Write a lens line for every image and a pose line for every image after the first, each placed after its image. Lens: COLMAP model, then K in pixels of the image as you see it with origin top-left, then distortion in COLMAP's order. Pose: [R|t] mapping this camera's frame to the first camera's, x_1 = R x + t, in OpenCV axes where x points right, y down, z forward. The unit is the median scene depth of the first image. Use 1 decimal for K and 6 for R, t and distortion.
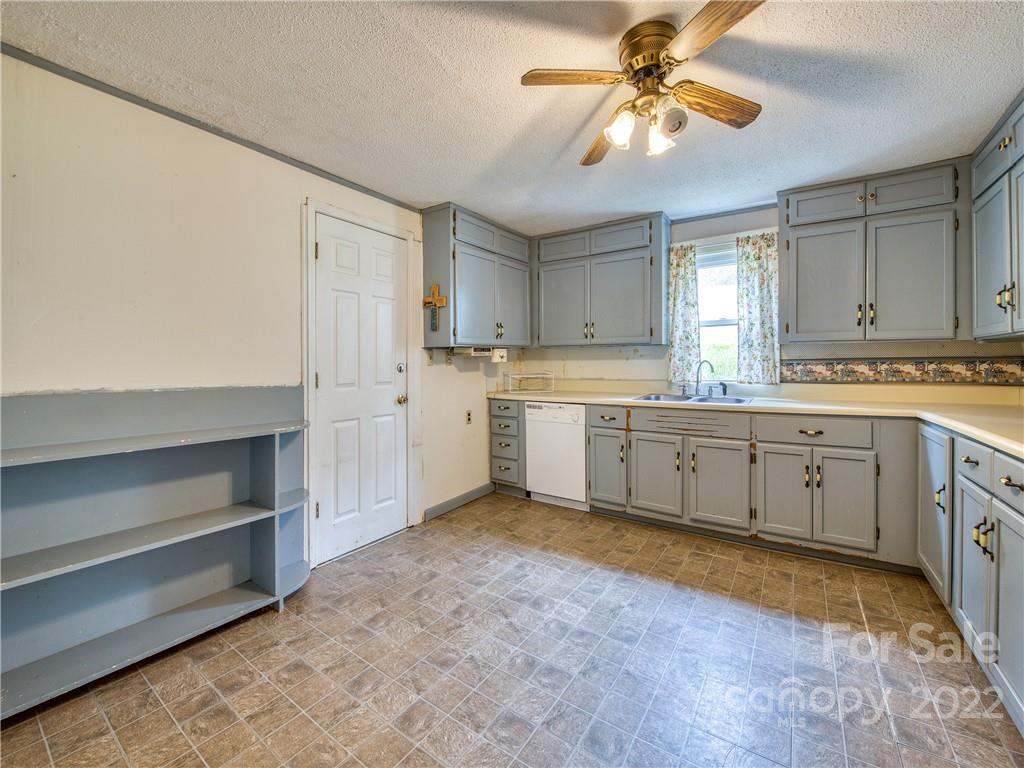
lens RADIAL K [[410.3, 0, 504.7], [0, 410.3, 366.6], [0, 0, 1]] dist [-0.020815, 0.000072]
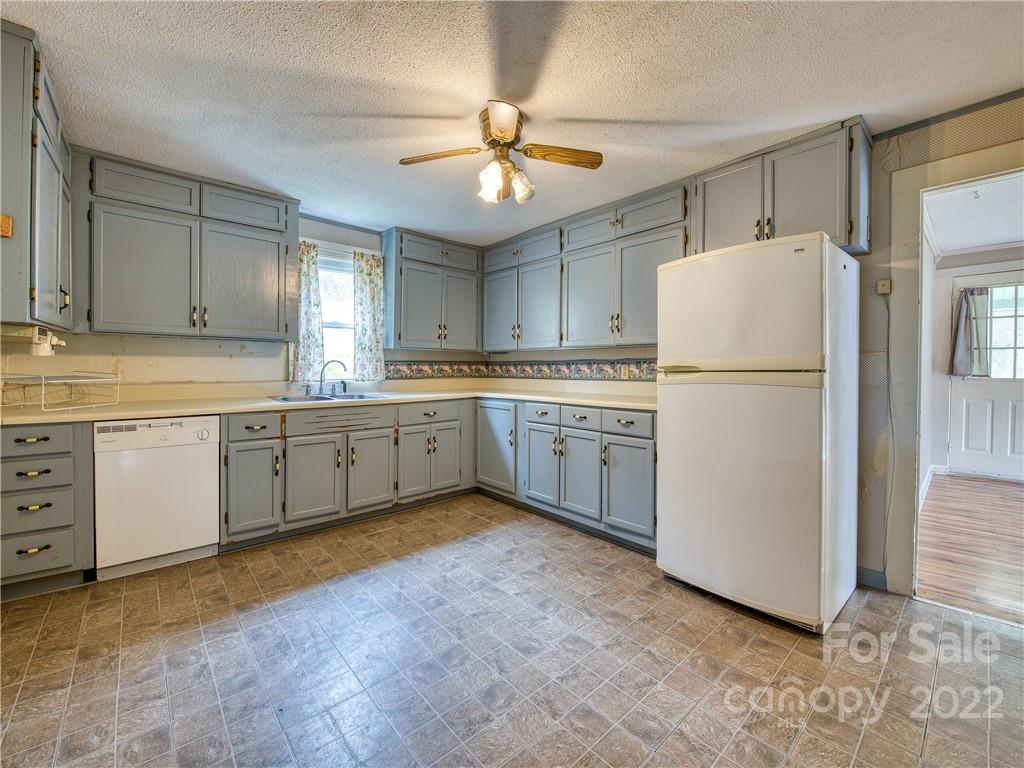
lens RADIAL K [[429.1, 0, 510.4], [0, 429.1, 374.2], [0, 0, 1]] dist [-0.014374, -0.000497]
pose [[0.233307, -0.012476, 0.972323, -0.488020], [-0.005337, 0.999886, 0.014110, 0.002860], [-0.972389, -0.008482, 0.233214, 0.314378]]
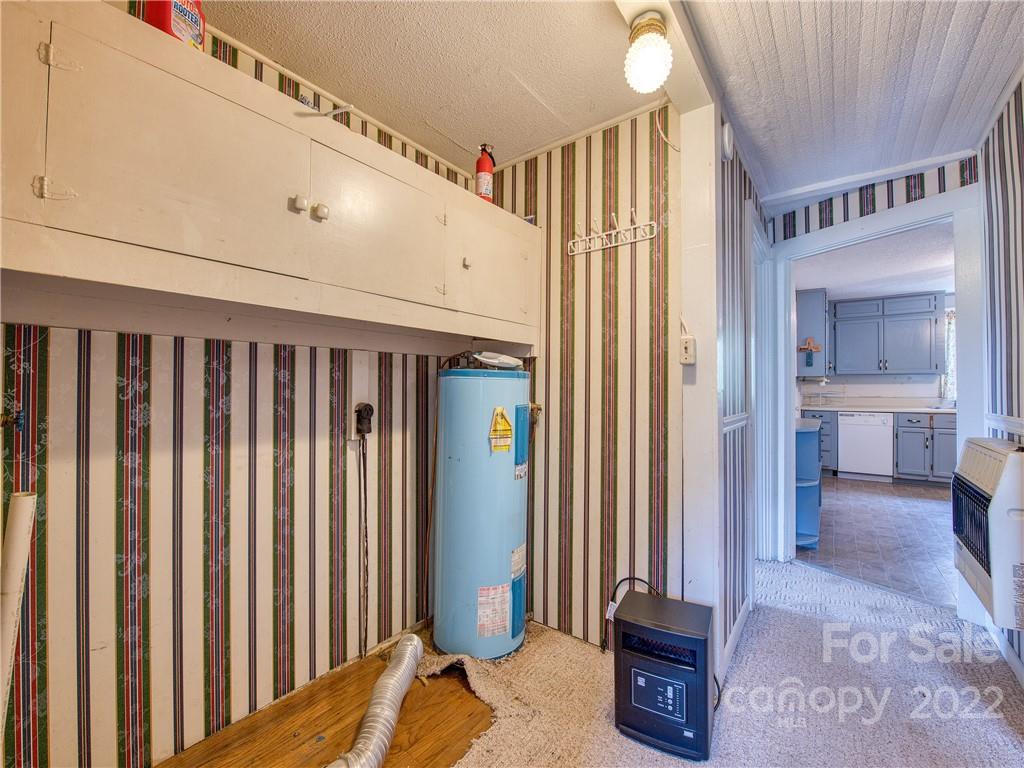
lens RADIAL K [[433.2, 0, 512.0], [0, 433.2, 384.0], [0, 0, 1]] dist [-0.015657, -0.000206]
pose [[0.999717, 0.000739, -0.023774, -1.328597], [-0.000943, 0.999963, -0.008570, -0.002332], [0.023767, 0.008590, 0.999681, -0.727197]]
